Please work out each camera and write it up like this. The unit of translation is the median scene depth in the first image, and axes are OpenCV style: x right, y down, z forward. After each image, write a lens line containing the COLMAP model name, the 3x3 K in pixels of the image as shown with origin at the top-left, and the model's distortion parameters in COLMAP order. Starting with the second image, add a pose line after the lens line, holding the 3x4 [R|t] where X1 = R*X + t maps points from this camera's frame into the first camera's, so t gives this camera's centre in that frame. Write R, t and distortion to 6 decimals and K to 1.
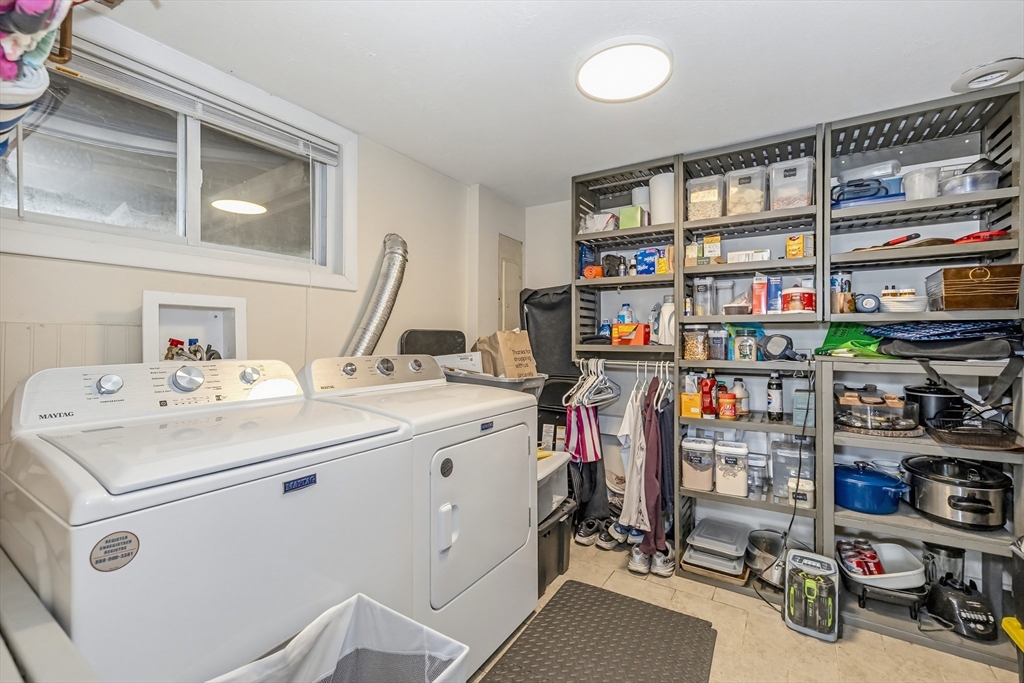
lens RADIAL K [[435.1, 0, 509.6], [0, 435.1, 328.9], [0, 0, 1]] dist [0.002171, 0.000125]
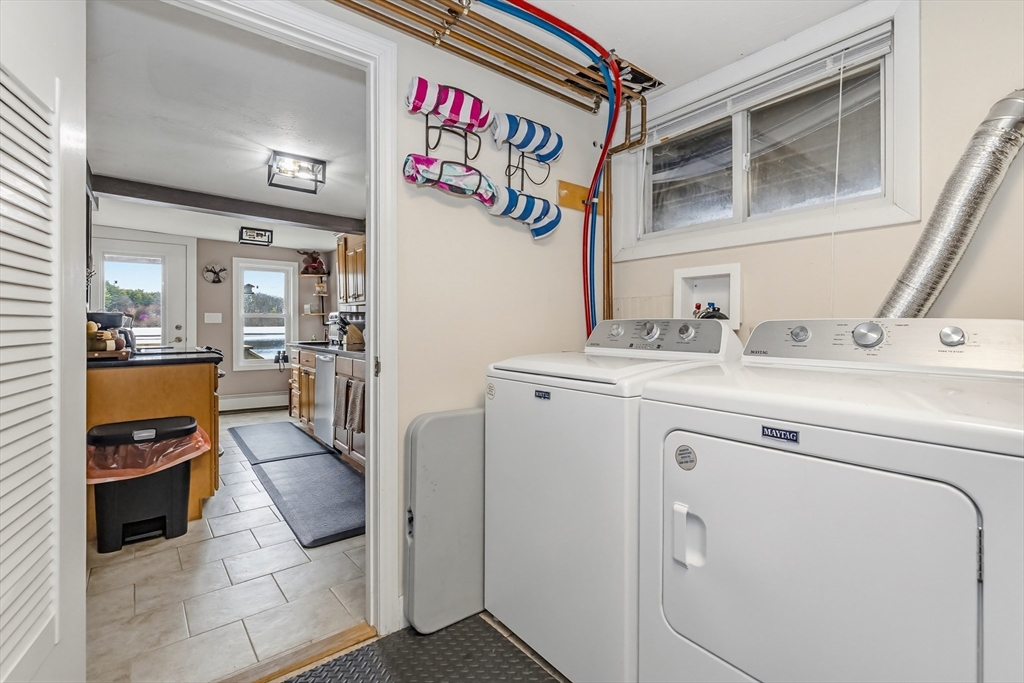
lens RADIAL K [[435.1, 0, 509.6], [0, 435.1, 328.9], [0, 0, 1]] dist [0.002171, 0.000125]
pose [[-0.354574, 0.004405, -0.935017, 0.605082], [0.029312, 0.999550, -0.006406, 0.084365], [0.934568, -0.029678, -0.354544, 0.902375]]
